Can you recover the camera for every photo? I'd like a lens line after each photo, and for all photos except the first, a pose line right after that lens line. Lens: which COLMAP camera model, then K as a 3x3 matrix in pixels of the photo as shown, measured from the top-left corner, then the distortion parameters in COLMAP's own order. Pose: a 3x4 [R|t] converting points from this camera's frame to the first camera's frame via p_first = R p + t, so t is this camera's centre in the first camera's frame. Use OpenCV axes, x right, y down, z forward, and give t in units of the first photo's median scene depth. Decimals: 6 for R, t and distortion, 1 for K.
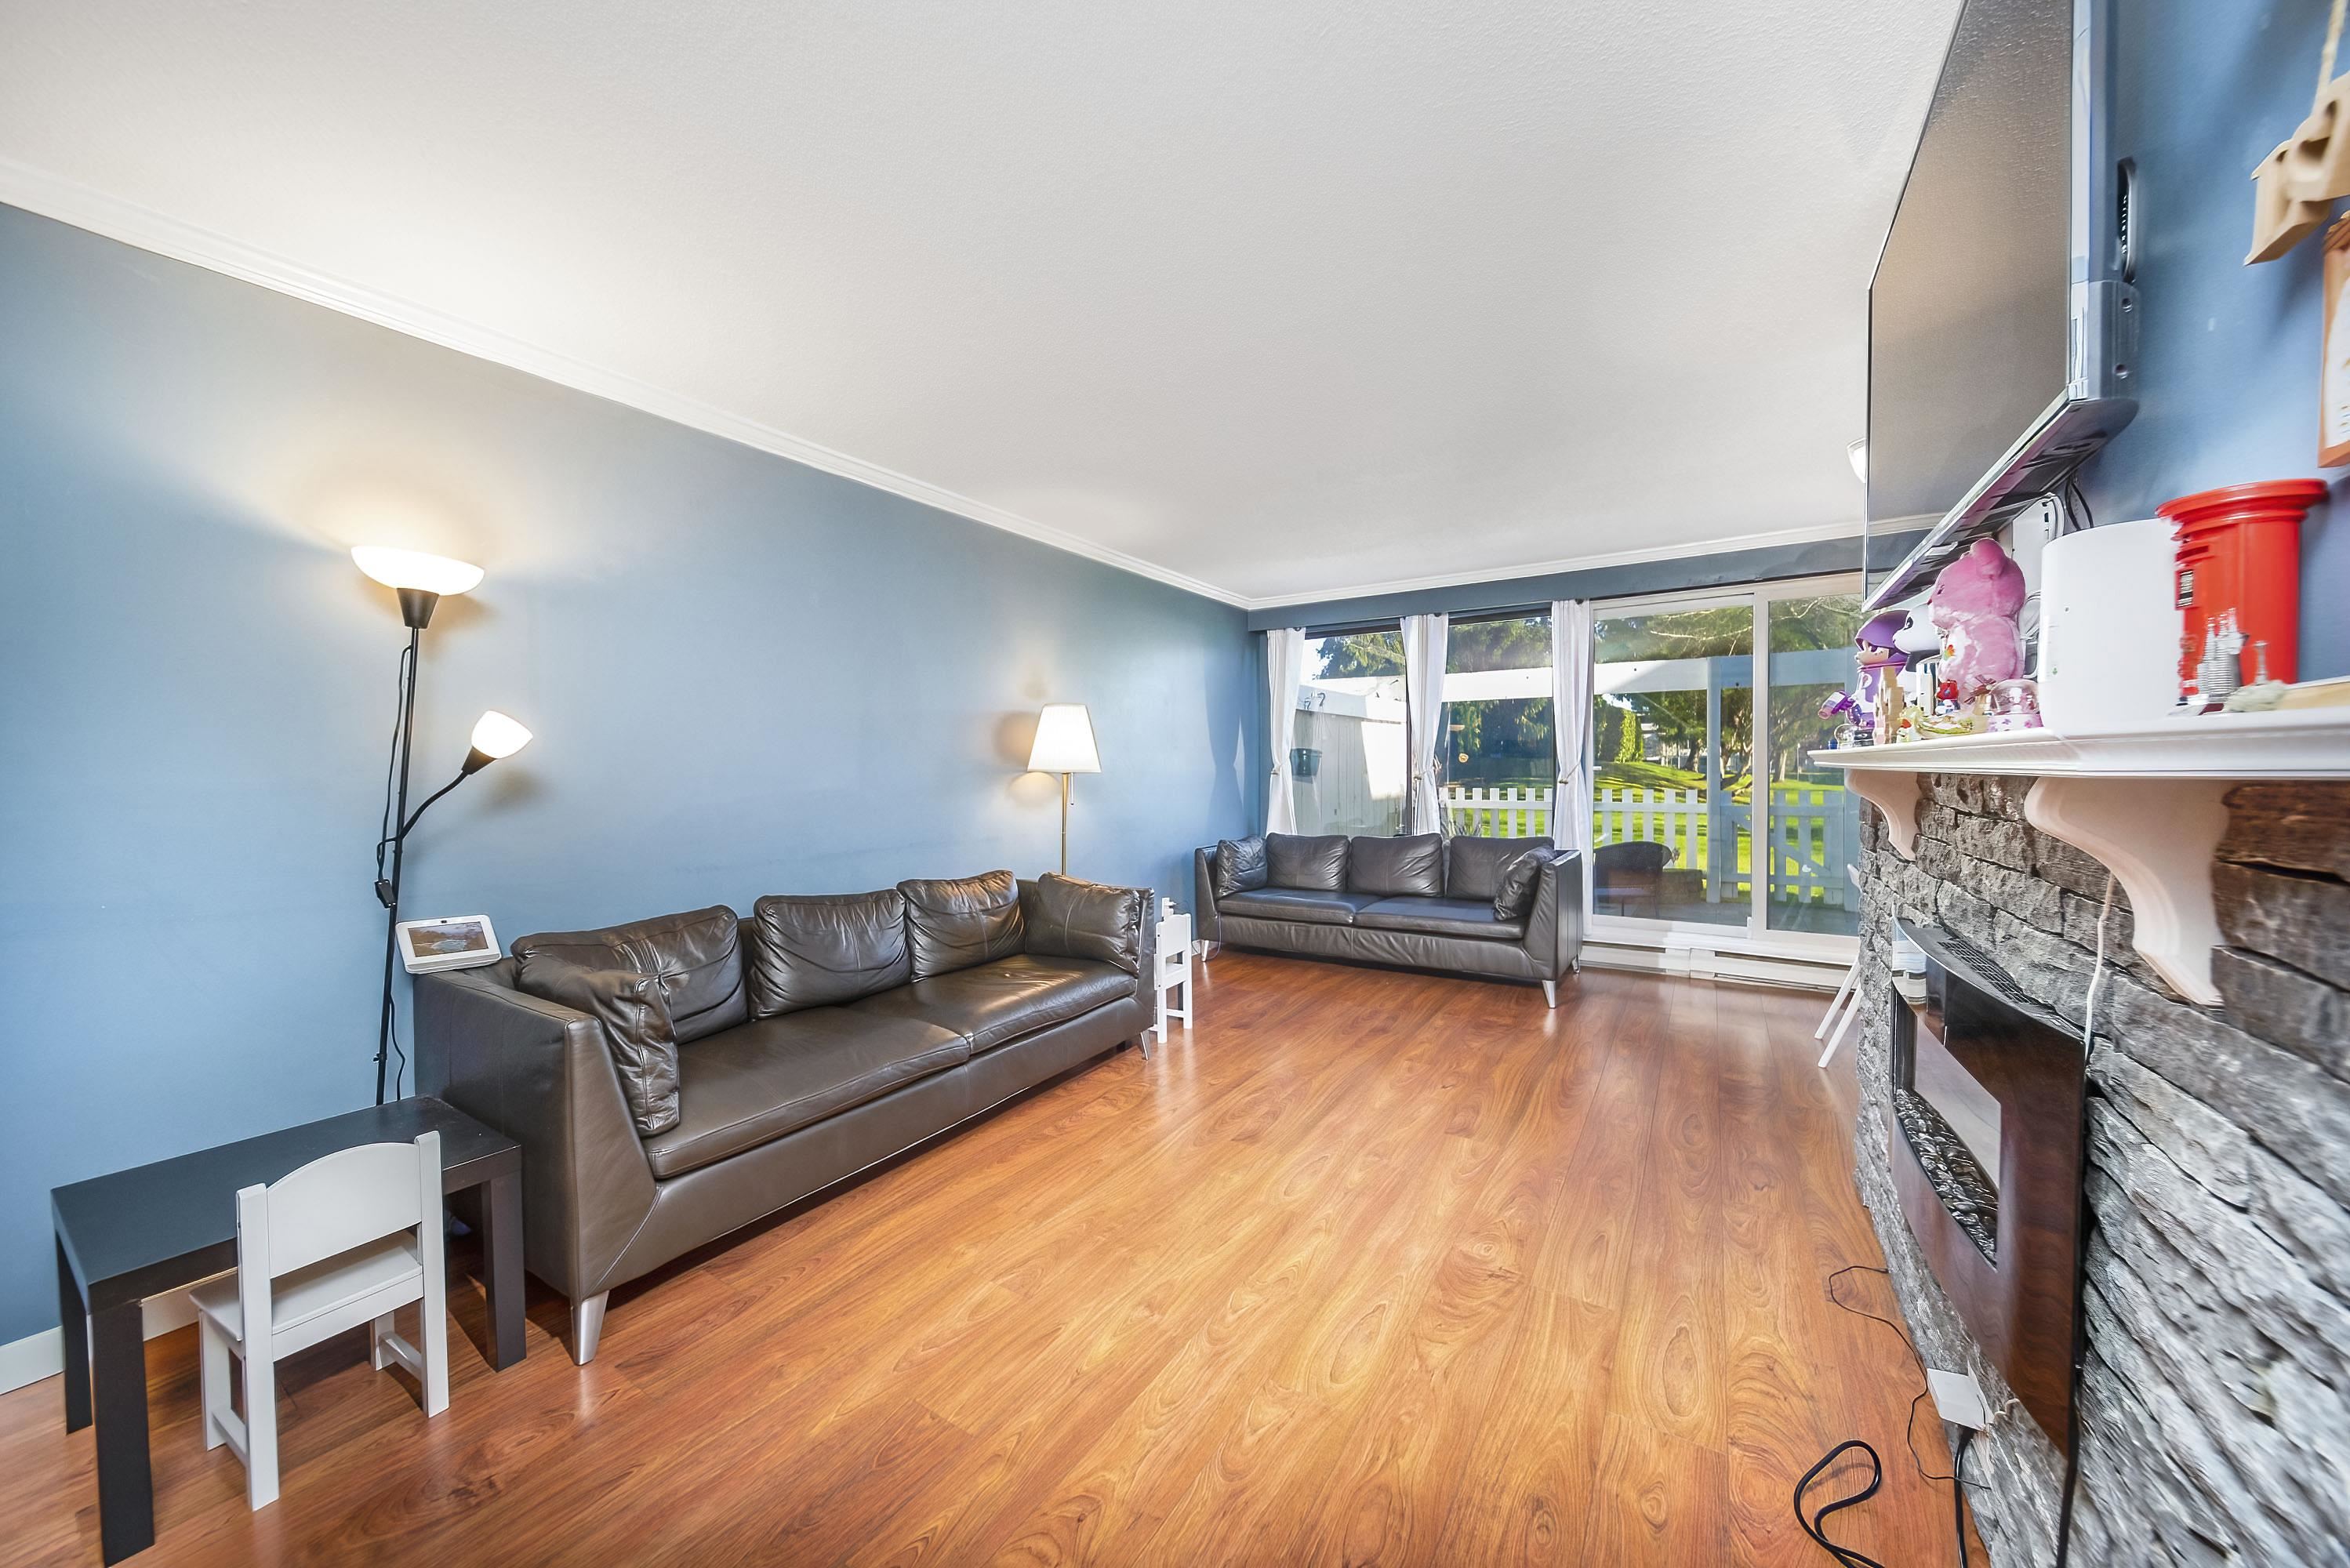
lens RADIAL K [[822.9, 0, 1181.2], [0, 822.9, 784.6], [0, 0, 1]] dist [-0.001401, -0.001502]
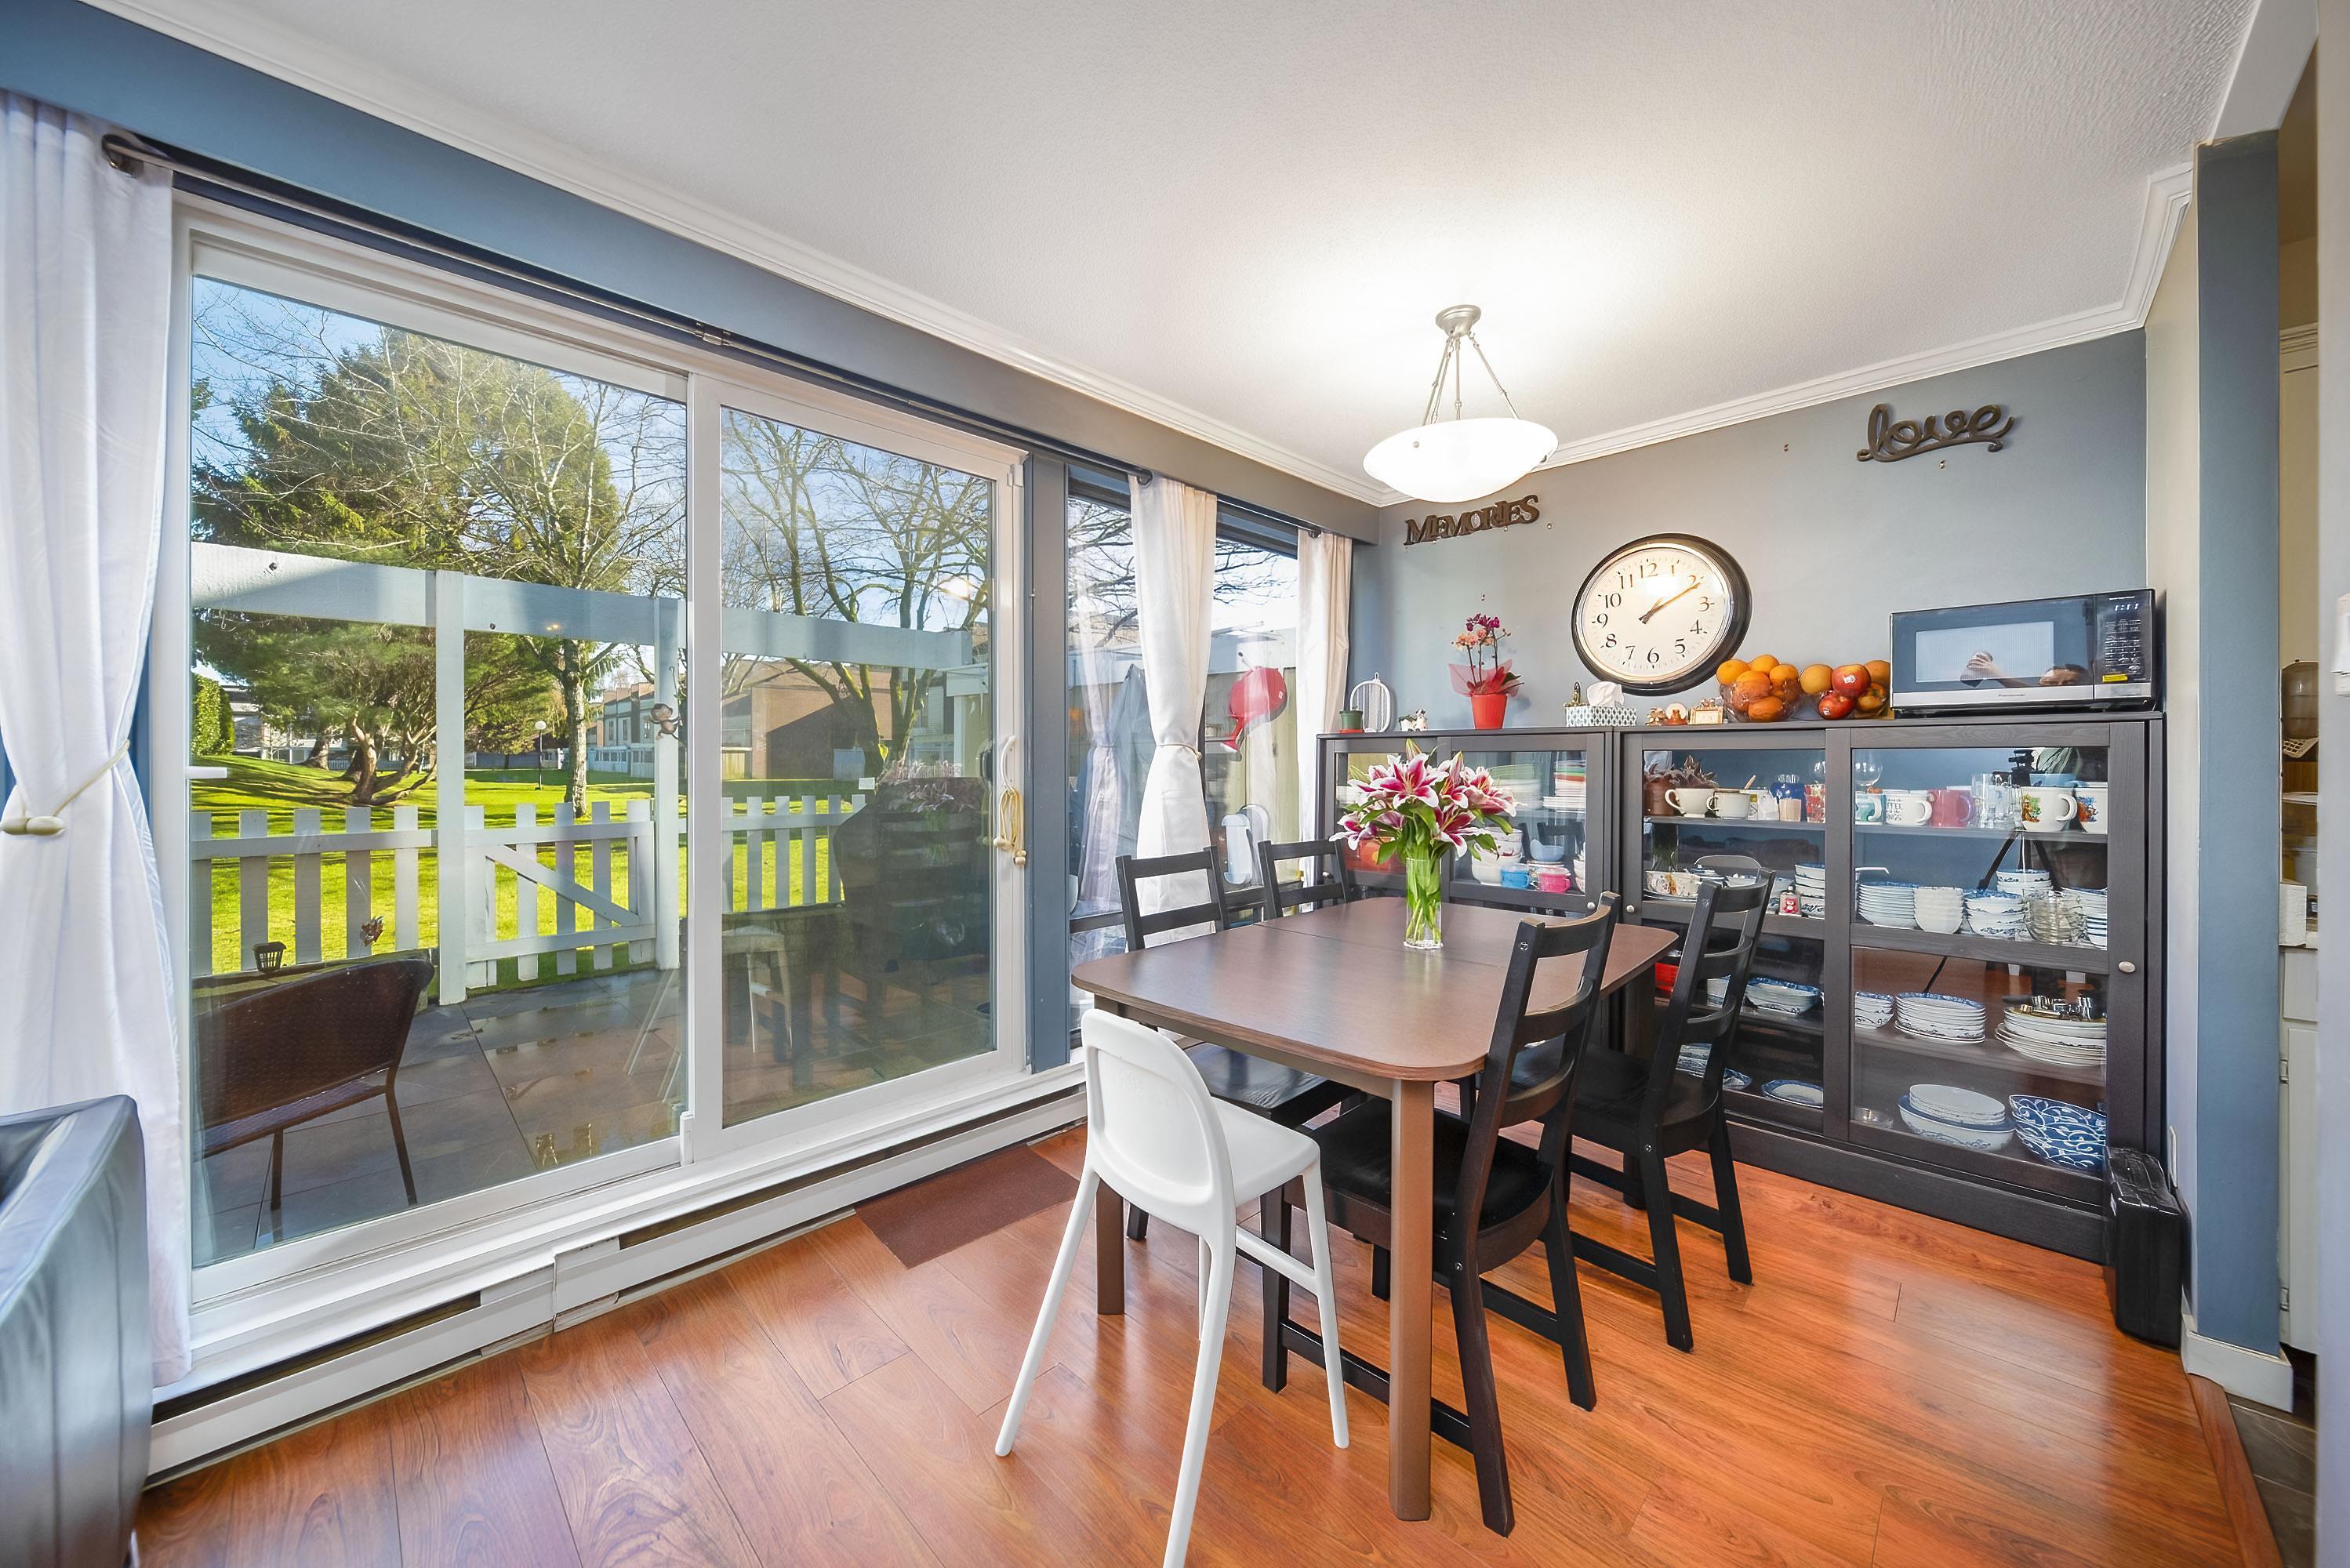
lens RADIAL K [[835.9, 0, 1178.4], [0, 835.9, 759.8], [0, 0, 1]] dist [0.000734, -0.002484]
pose [[0.204538, 0.007223, 0.978832, 0.377294], [0.017803, 0.999780, -0.011097, -0.020127], [-0.978697, 0.019696, 0.204365, 0.790873]]
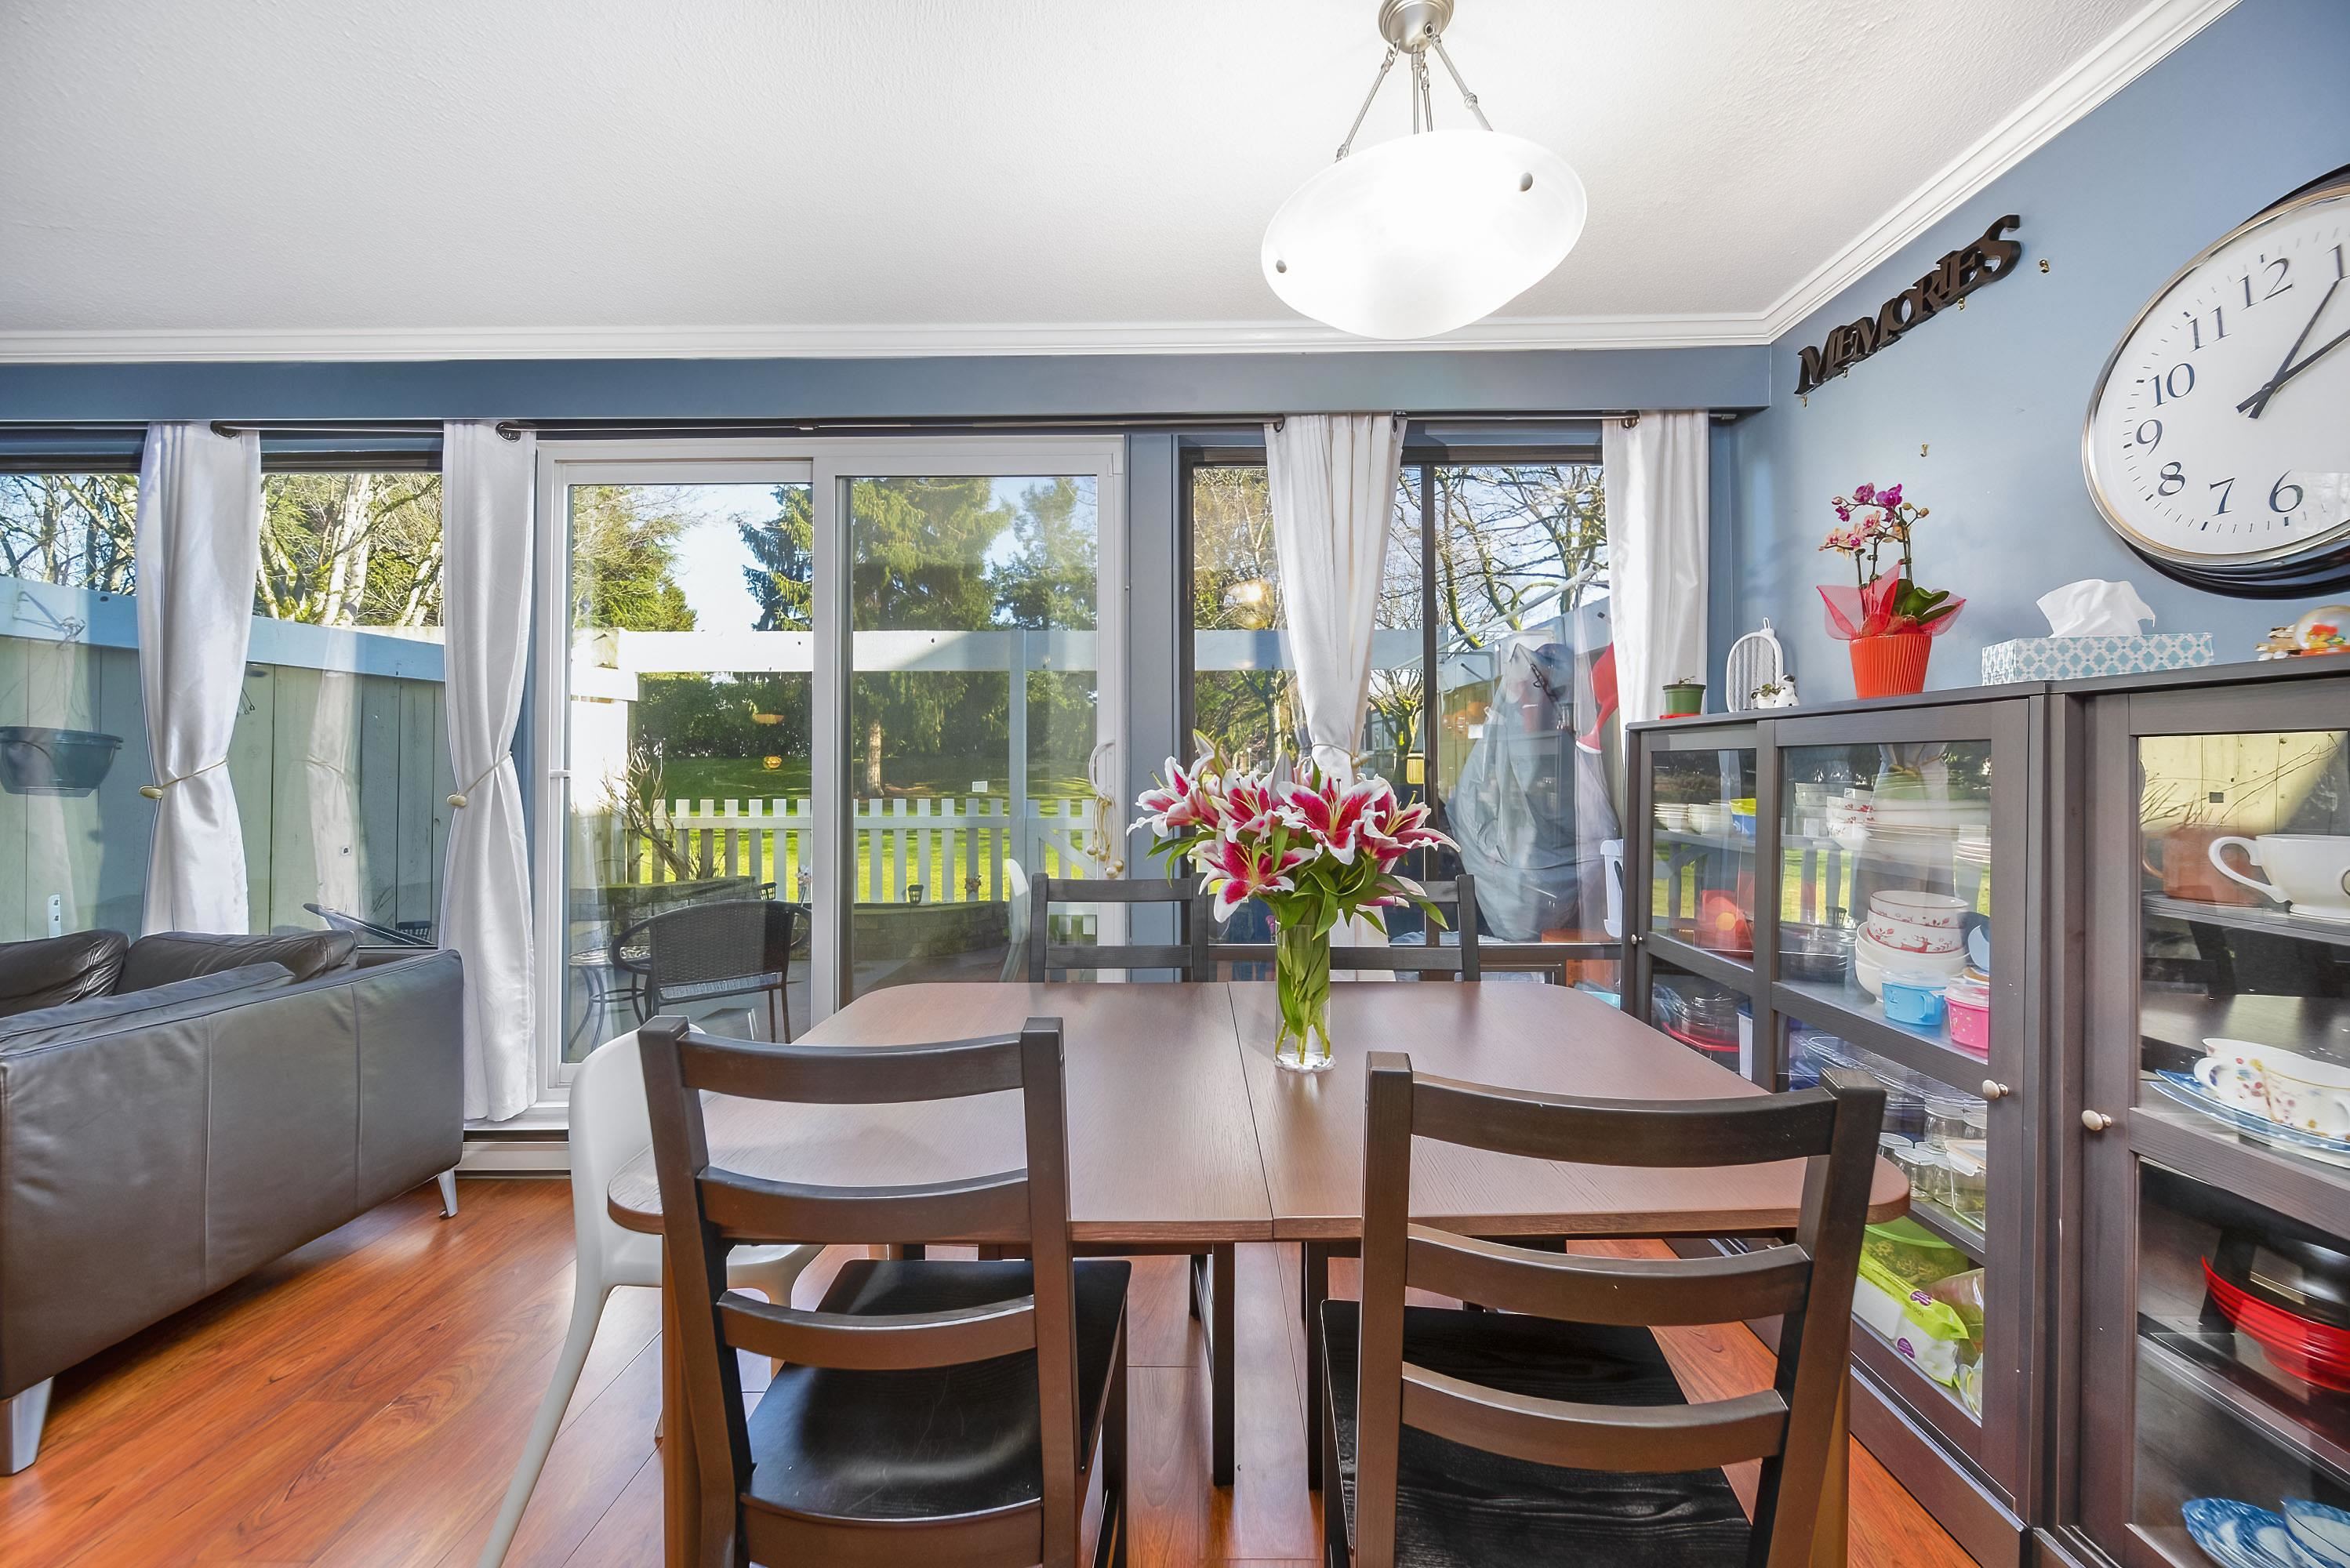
lens RADIAL K [[835.9, 0, 1178.4], [0, 835.9, 759.8], [0, 0, 1]] dist [0.000734, -0.002484]
pose [[0.843119, 0.011398, 0.537606, 0.728589], [0.005779, 0.999526, -0.030255, -0.013676], [-0.537696, 0.028615, 0.842653, 0.478190]]
